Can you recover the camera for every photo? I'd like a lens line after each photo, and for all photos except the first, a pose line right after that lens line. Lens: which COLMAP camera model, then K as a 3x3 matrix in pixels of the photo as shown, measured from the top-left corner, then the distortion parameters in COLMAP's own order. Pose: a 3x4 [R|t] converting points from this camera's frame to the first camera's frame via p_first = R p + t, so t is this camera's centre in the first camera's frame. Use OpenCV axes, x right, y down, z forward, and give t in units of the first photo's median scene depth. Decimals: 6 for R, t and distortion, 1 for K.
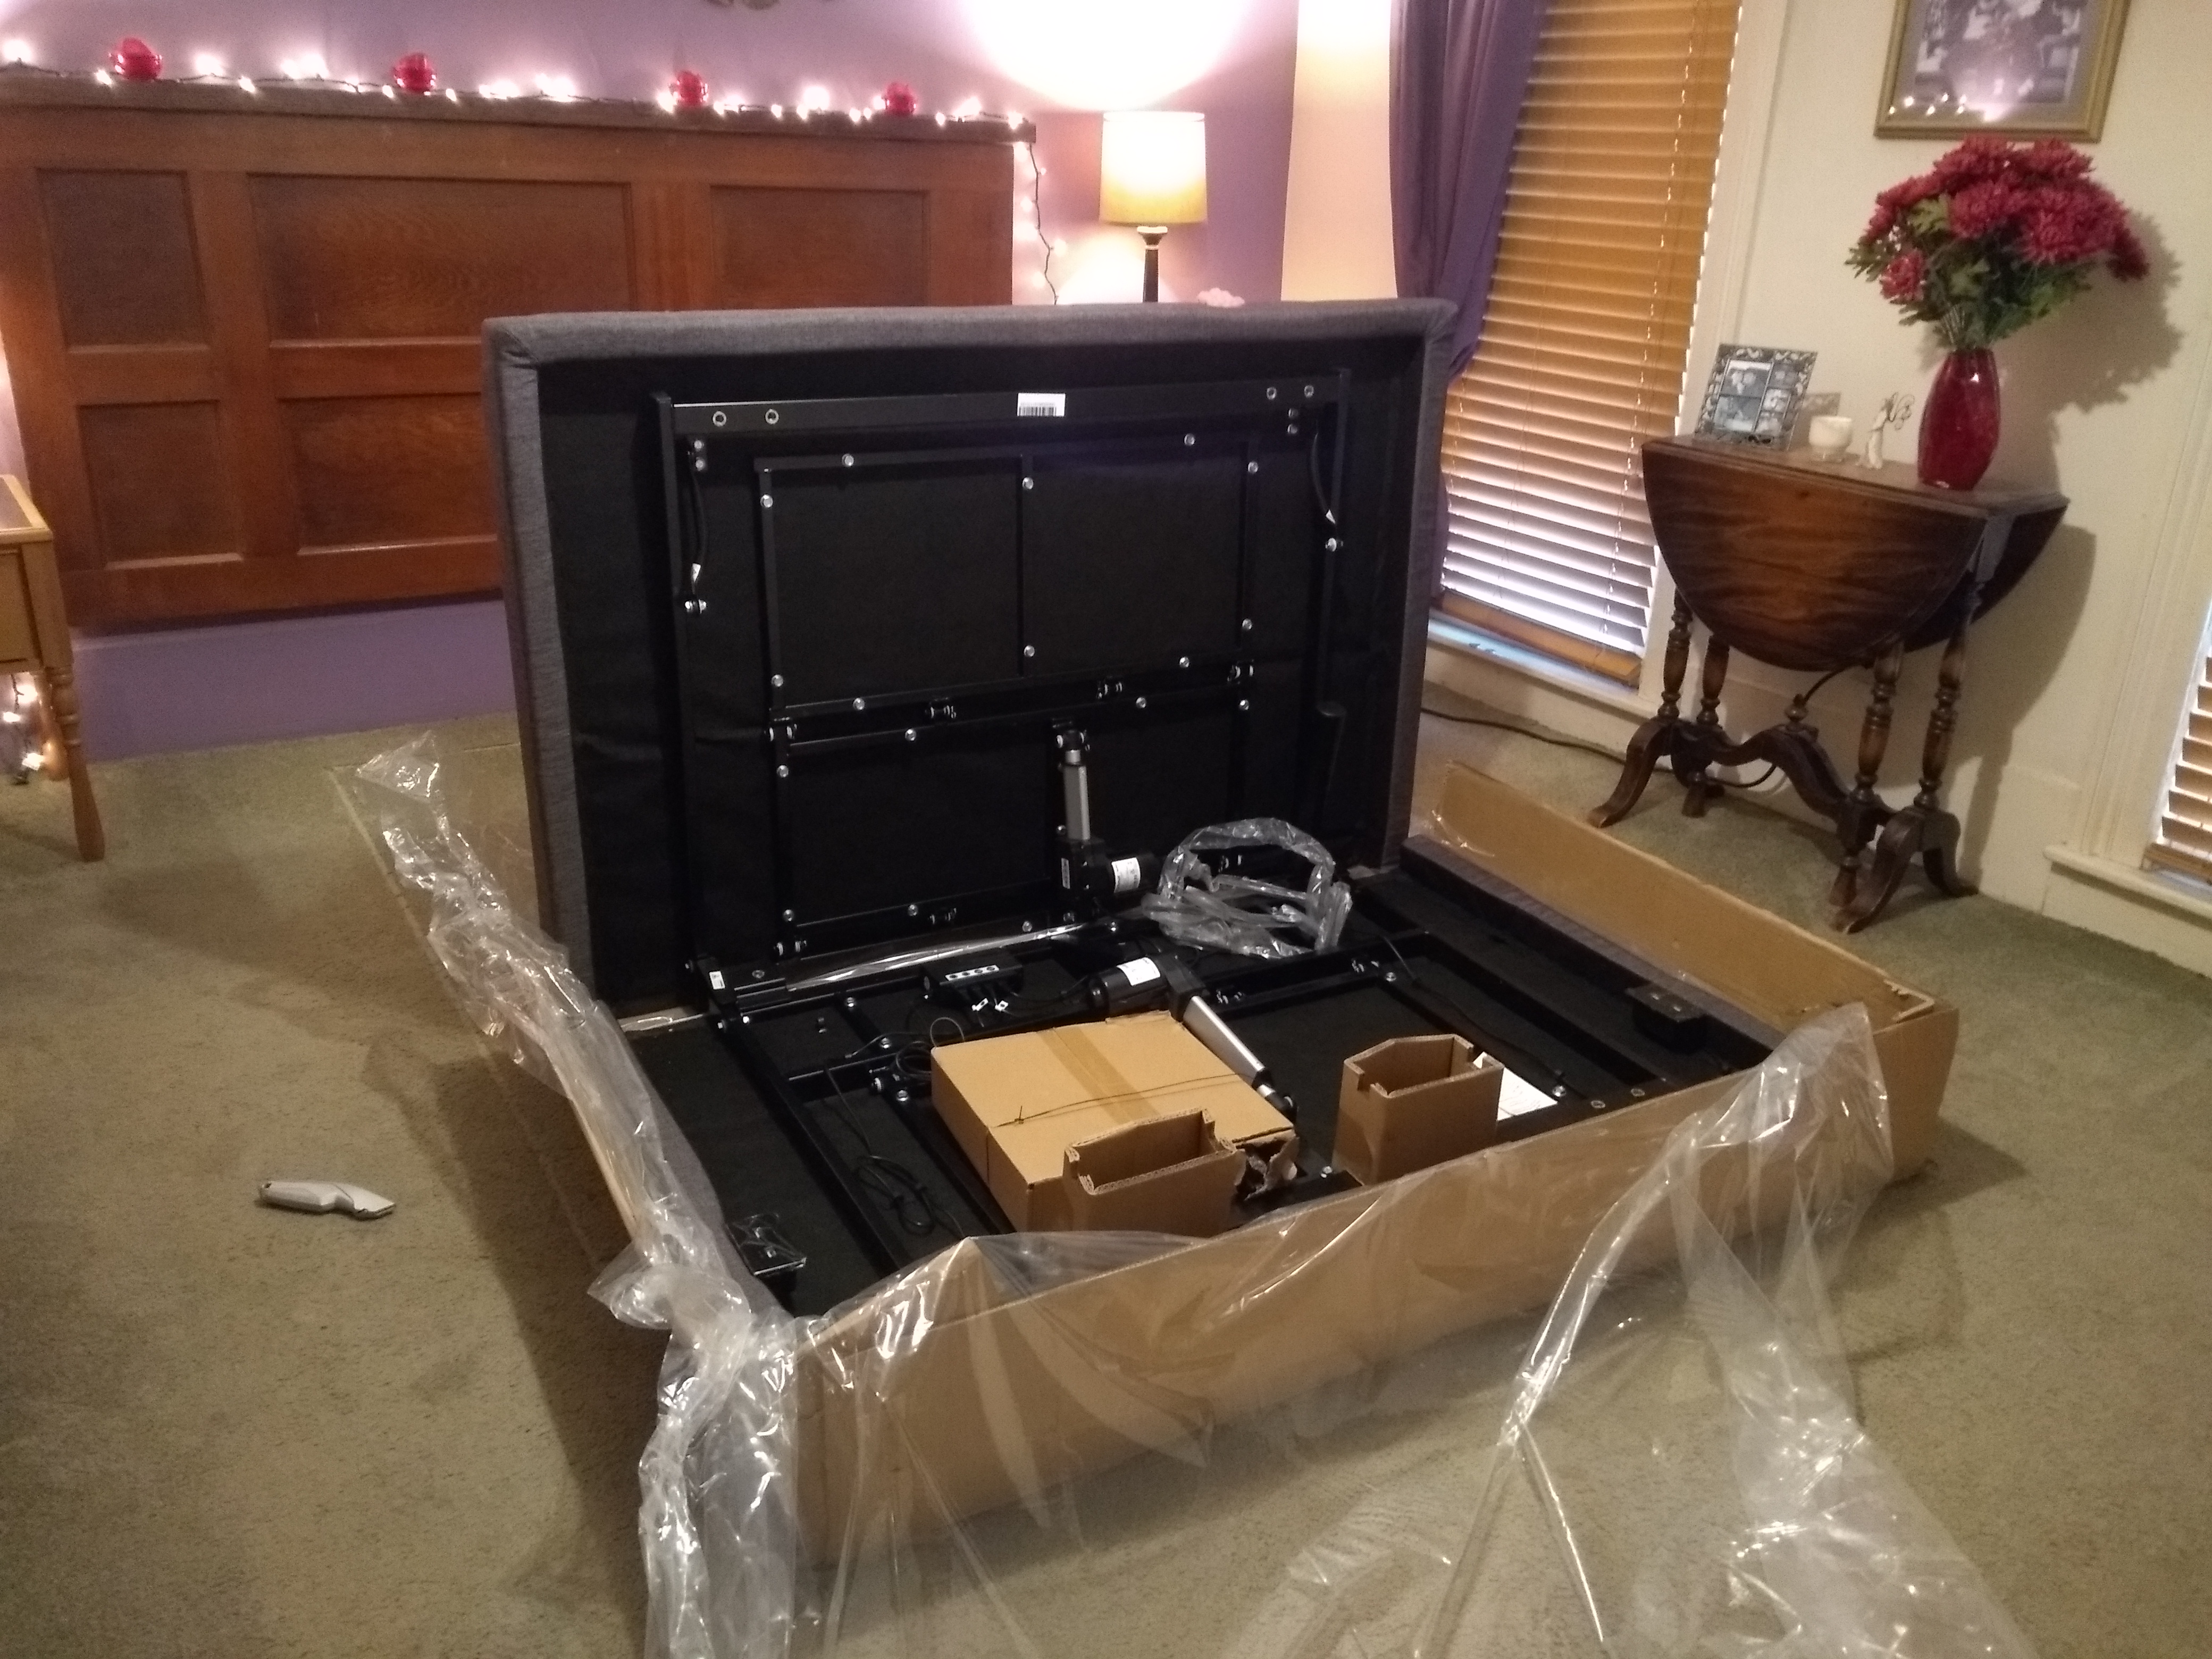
lens RADIAL K [[1688.2, 0, 1107.7], [0, 1688.2, 812.0], [0, 0, 1]] dist [0.056192, -0.060731]
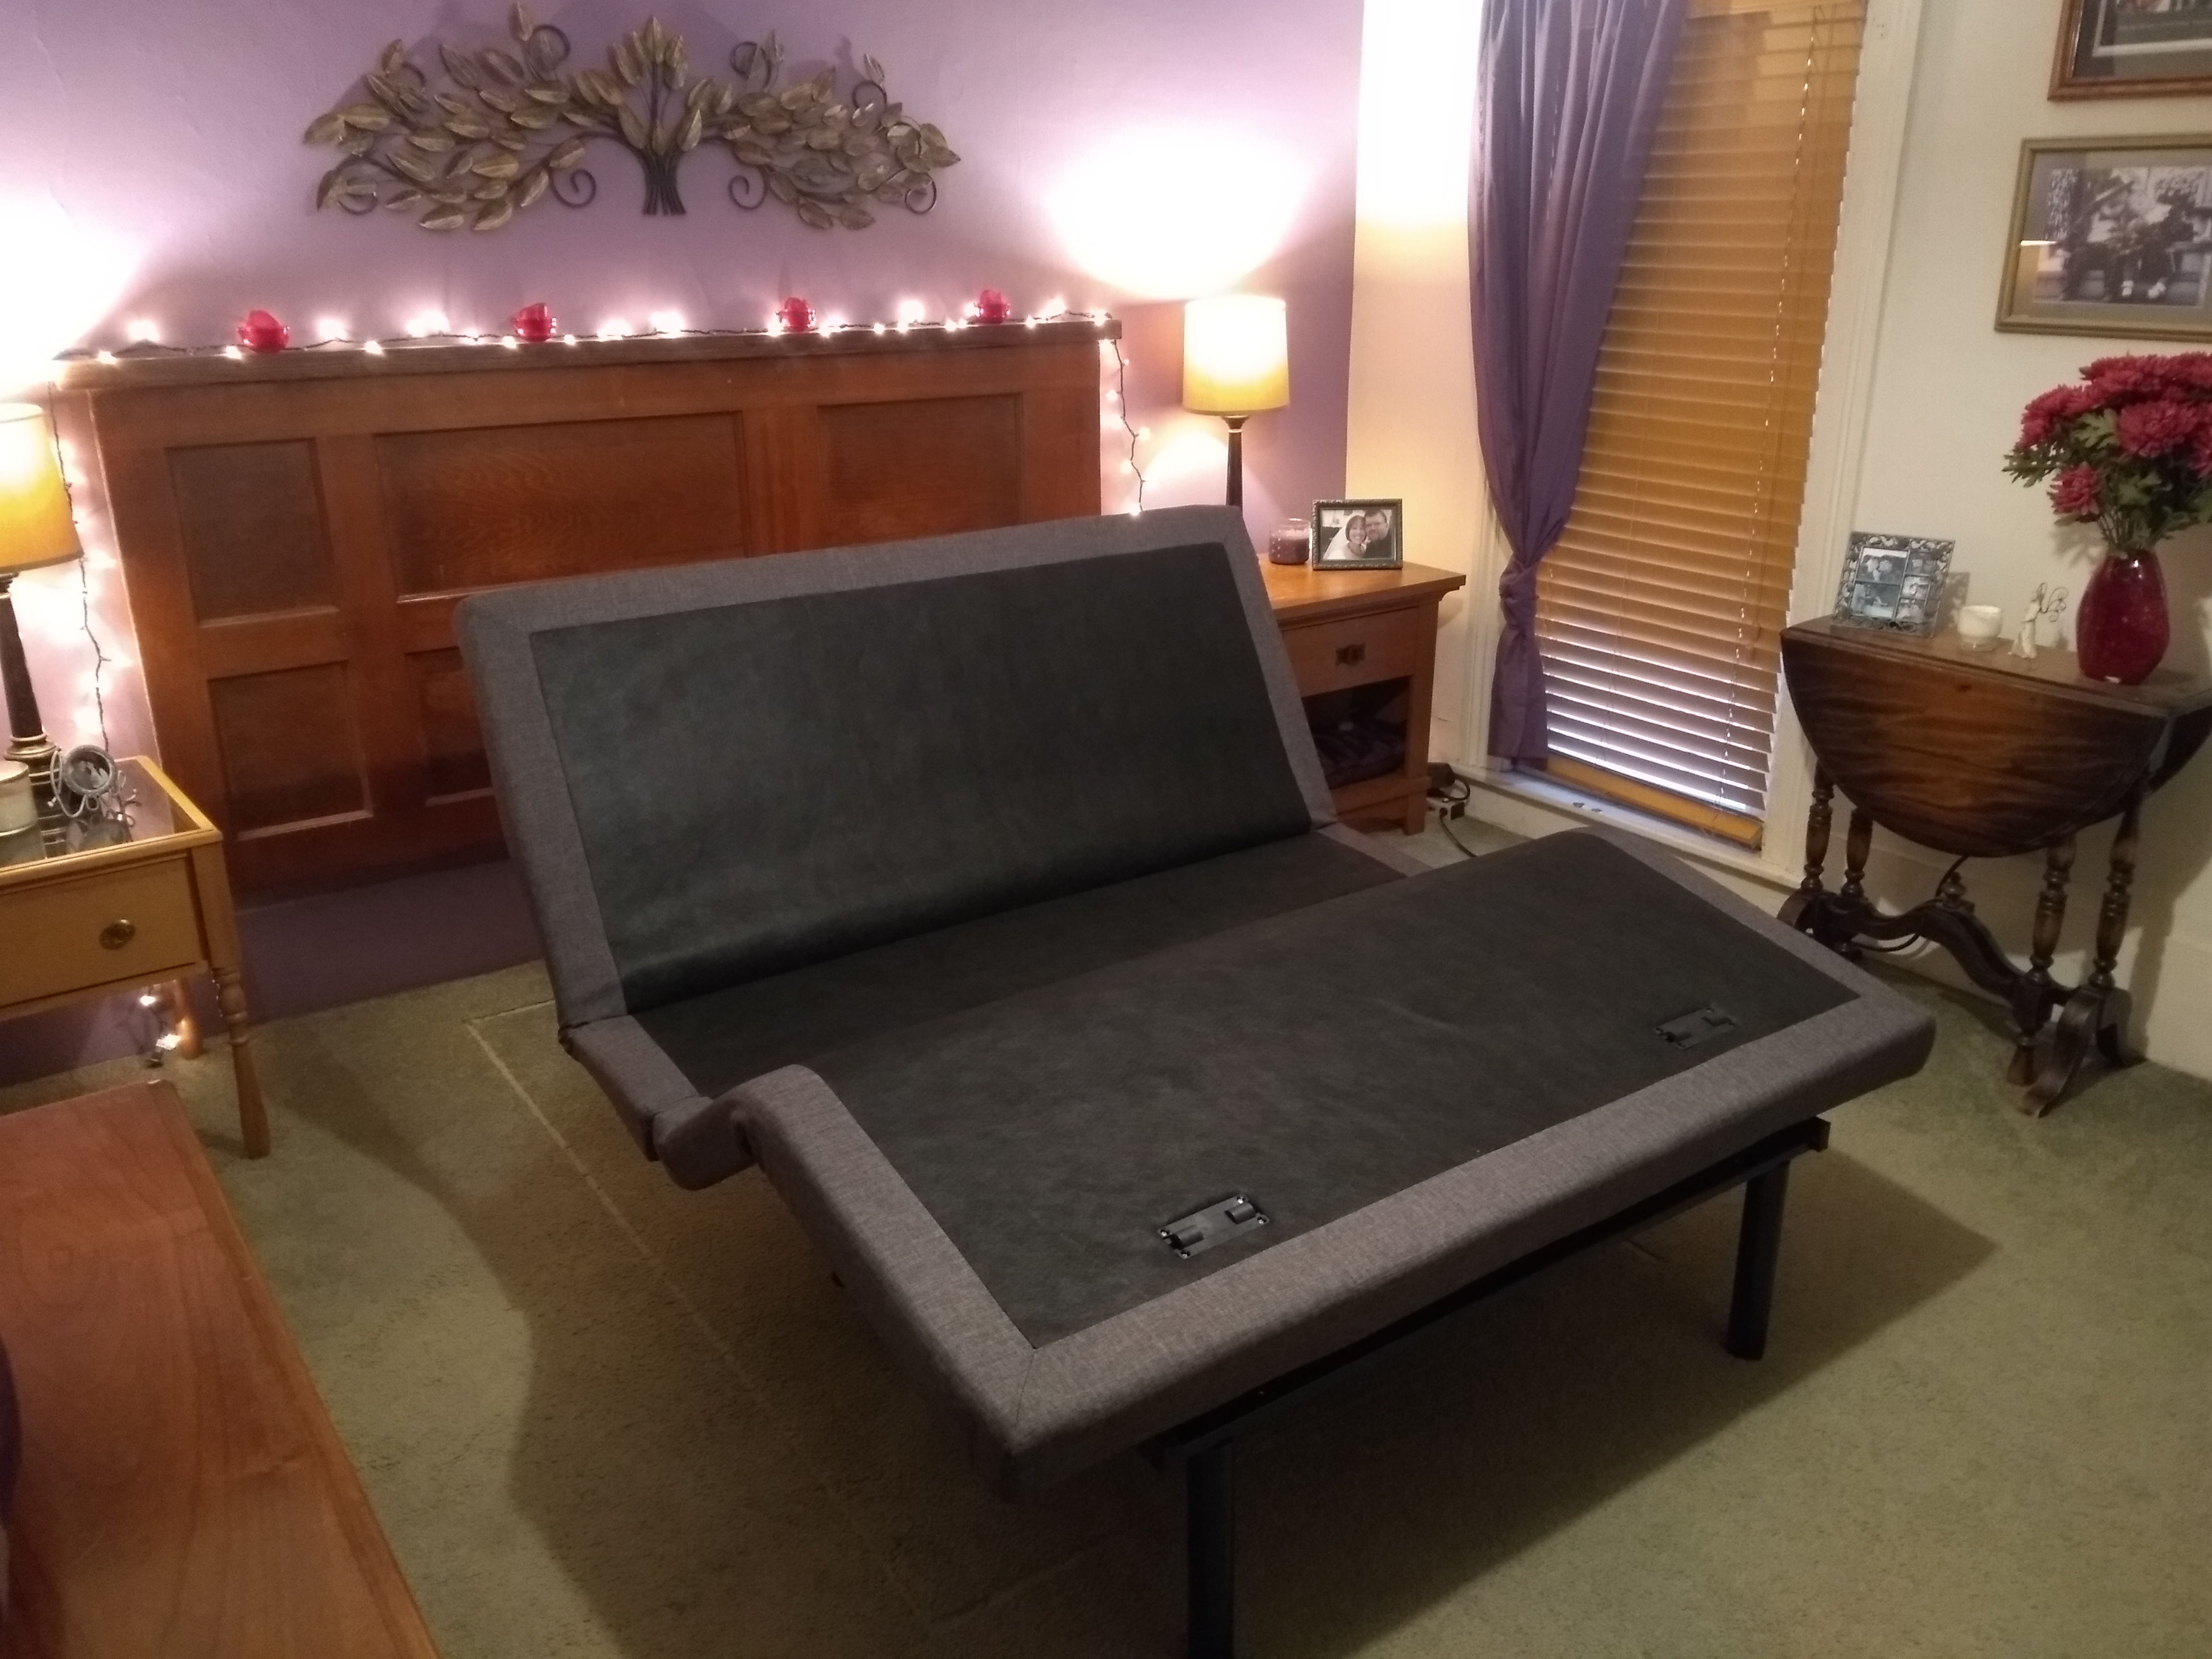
lens RADIAL K [[1680.2, 0, 1107.0], [0, 1680.2, 815.6], [0, 0, 1]] dist [0.062157, -0.068339]
pose [[0.997353, -0.057146, 0.044970, -0.142424], [0.058440, 0.997898, -0.028003, -0.105360], [-0.043275, 0.030557, 0.998596, 0.011862]]
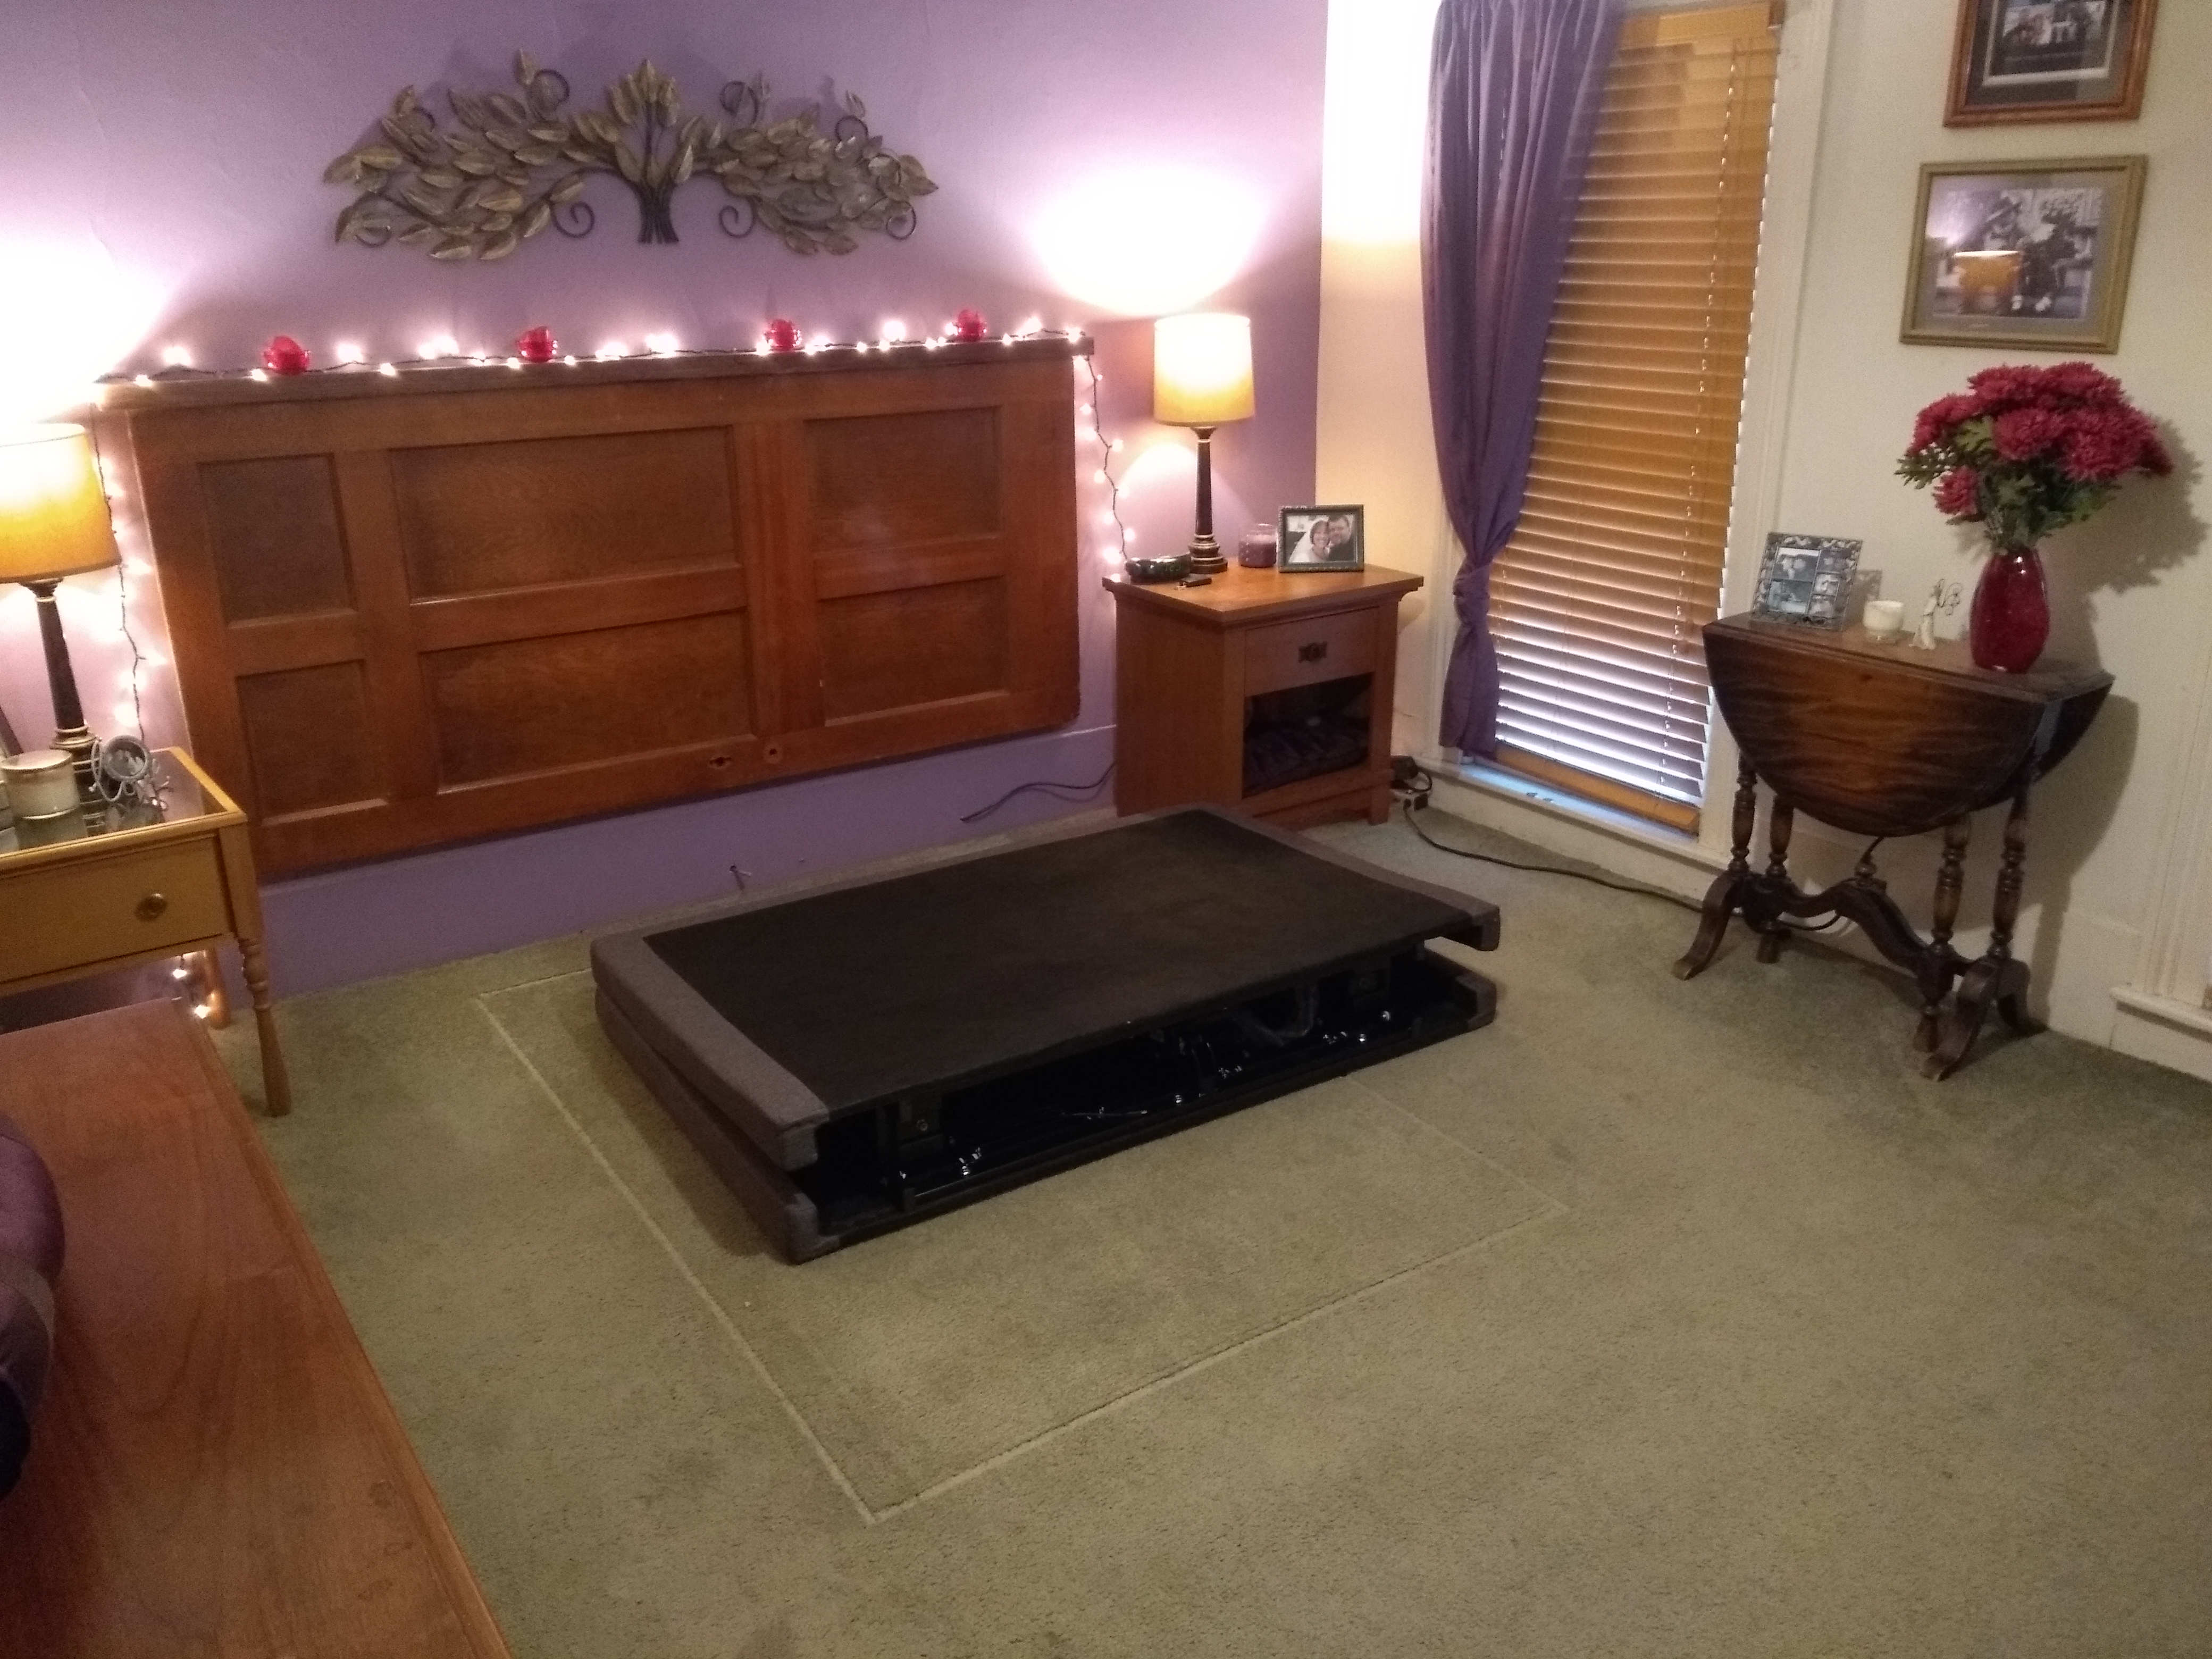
lens RADIAL K [[1680.2, 0, 1107.0], [0, 1680.2, 815.6], [0, 0, 1]] dist [0.062157, -0.068339]
pose [[0.997871, -0.059280, 0.027178, -0.101949], [0.060211, 0.997578, -0.034816, -0.085061], [-0.025048, 0.036379, 0.999024, -0.059913]]
